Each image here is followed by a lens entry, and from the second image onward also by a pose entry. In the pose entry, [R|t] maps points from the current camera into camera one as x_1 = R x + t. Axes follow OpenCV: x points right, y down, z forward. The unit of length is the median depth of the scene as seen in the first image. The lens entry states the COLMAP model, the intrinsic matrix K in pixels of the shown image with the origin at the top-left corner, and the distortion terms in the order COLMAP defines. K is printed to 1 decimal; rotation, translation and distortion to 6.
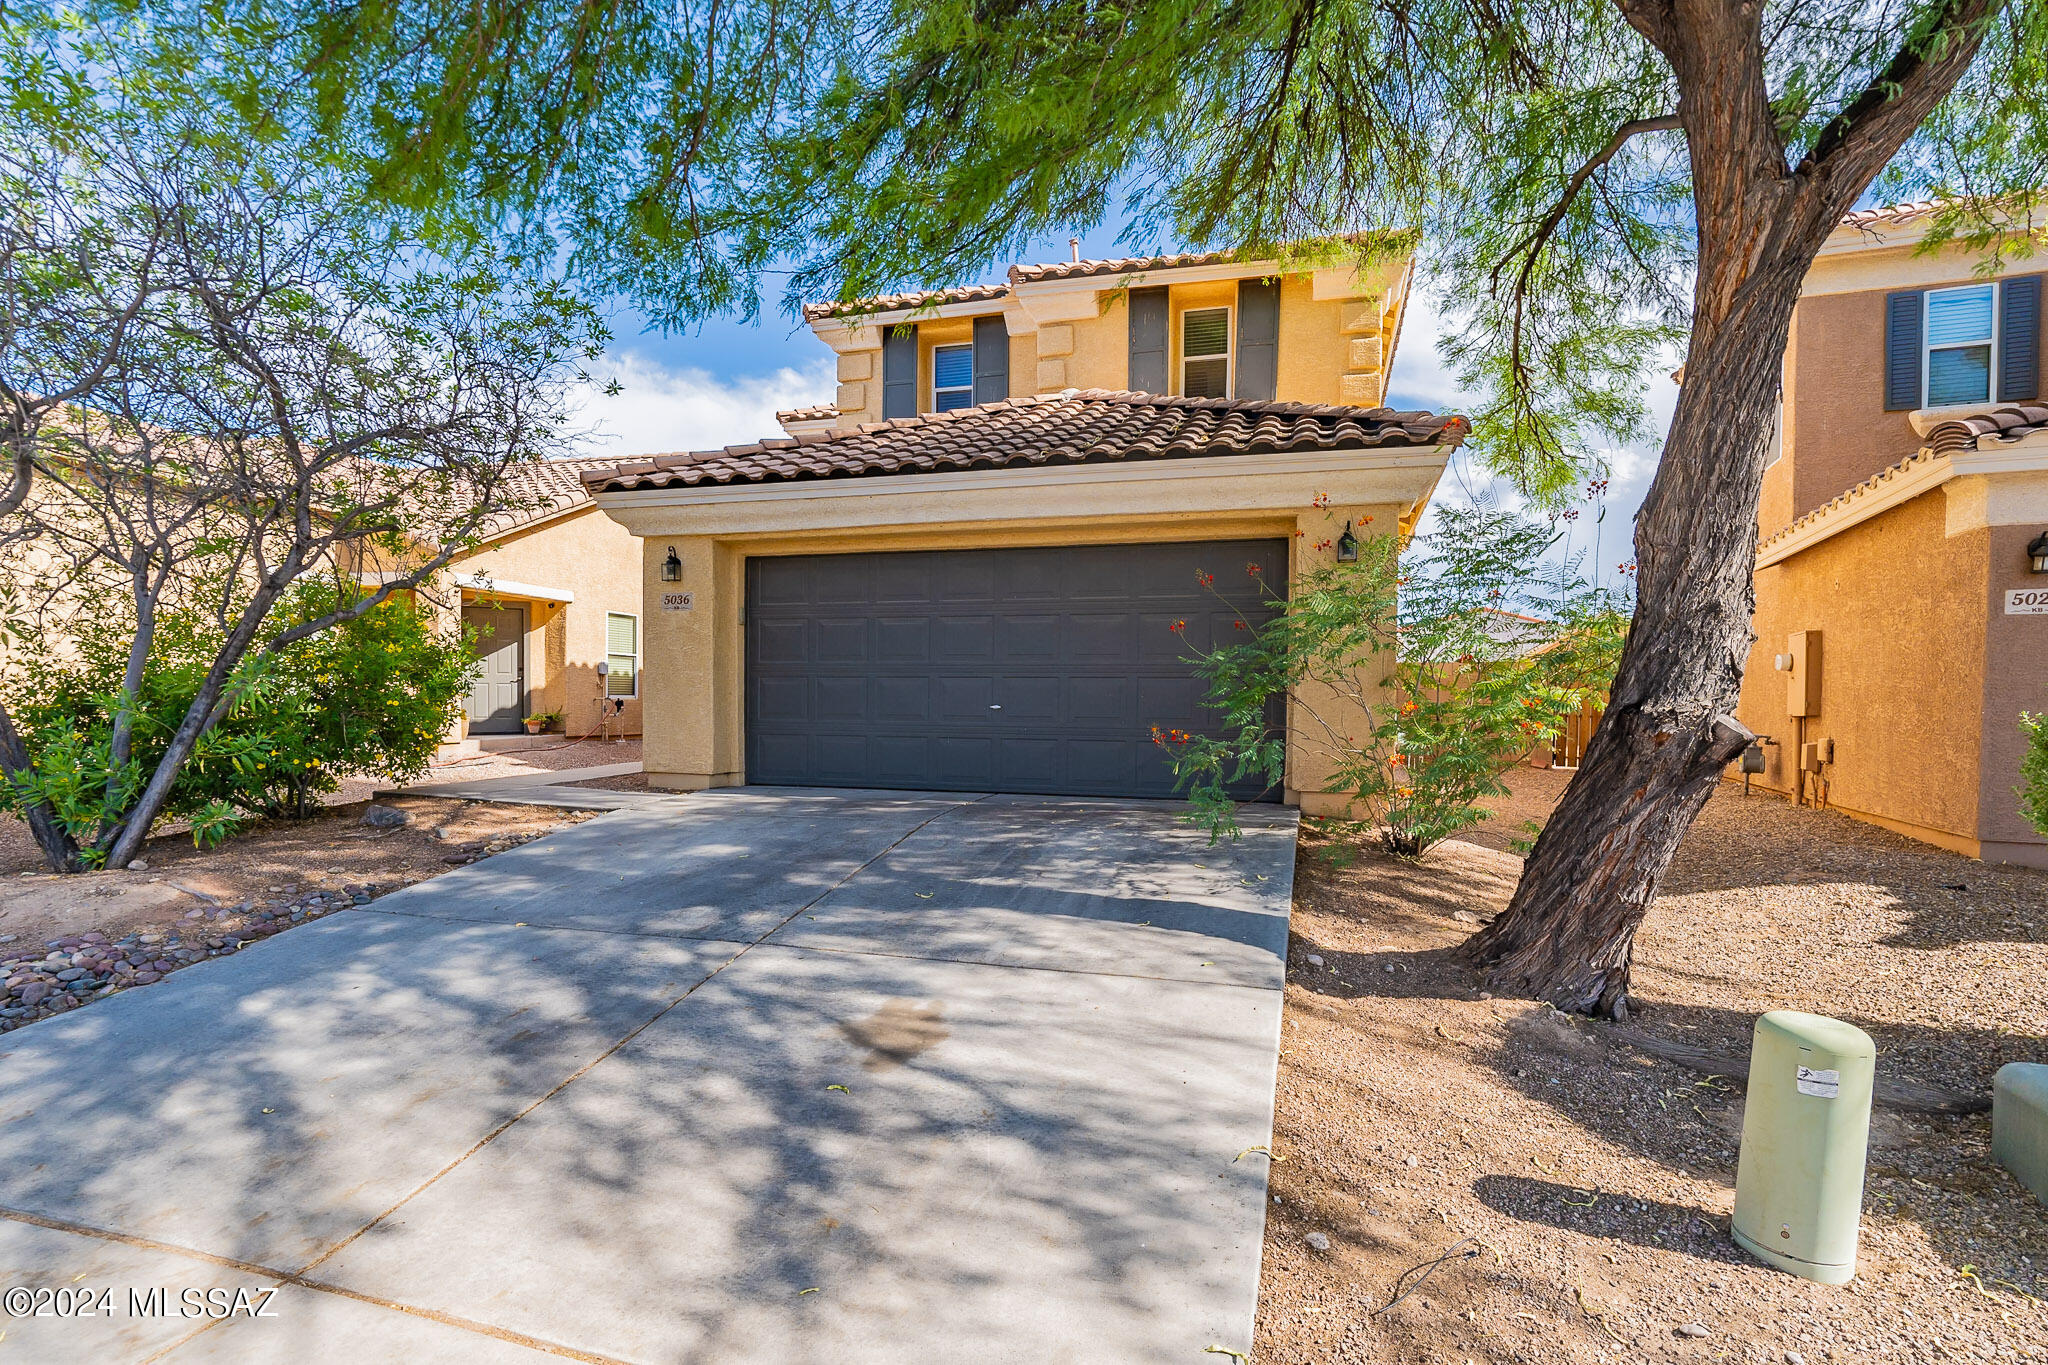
lens RADIAL K [[1036.3, 0, 1023.1], [0, 1036.3, 695.3], [0, 0, 1]] dist [0.000599, 0.000367]
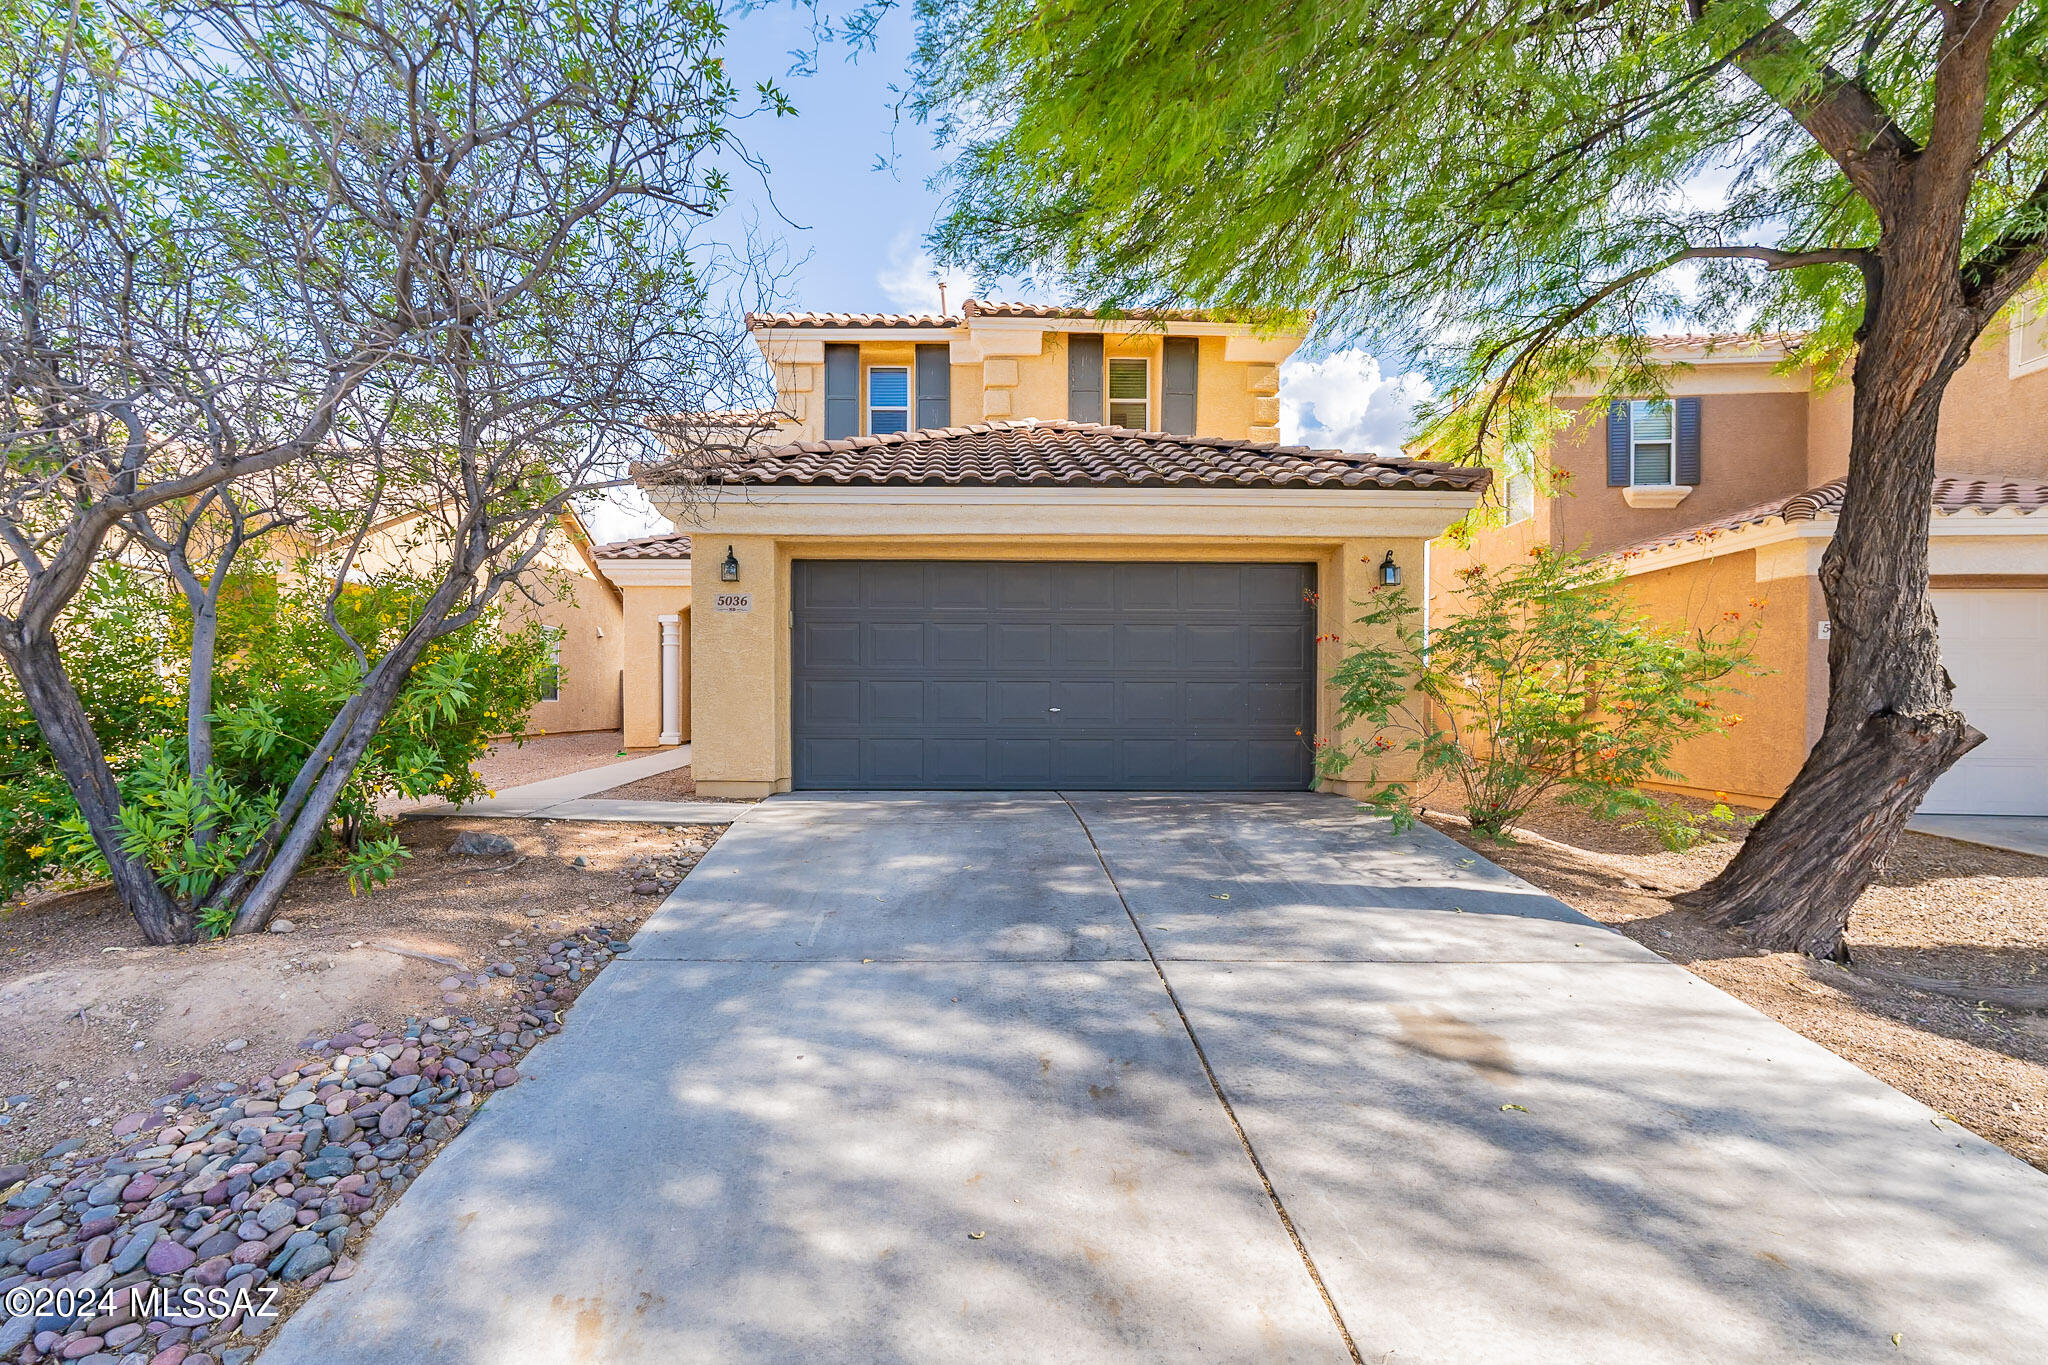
lens RADIAL K [[908.2, 0, 986.3], [0, 908.2, 681.7], [0, 0, 1]] dist [0.001483, 0.000483]
pose [[0.955636, 0.001307, 0.294546, -0.719270], [0.001902, 0.999942, -0.010608, -0.014707], [-0.294543, 0.010698, 0.955578, 0.247533]]
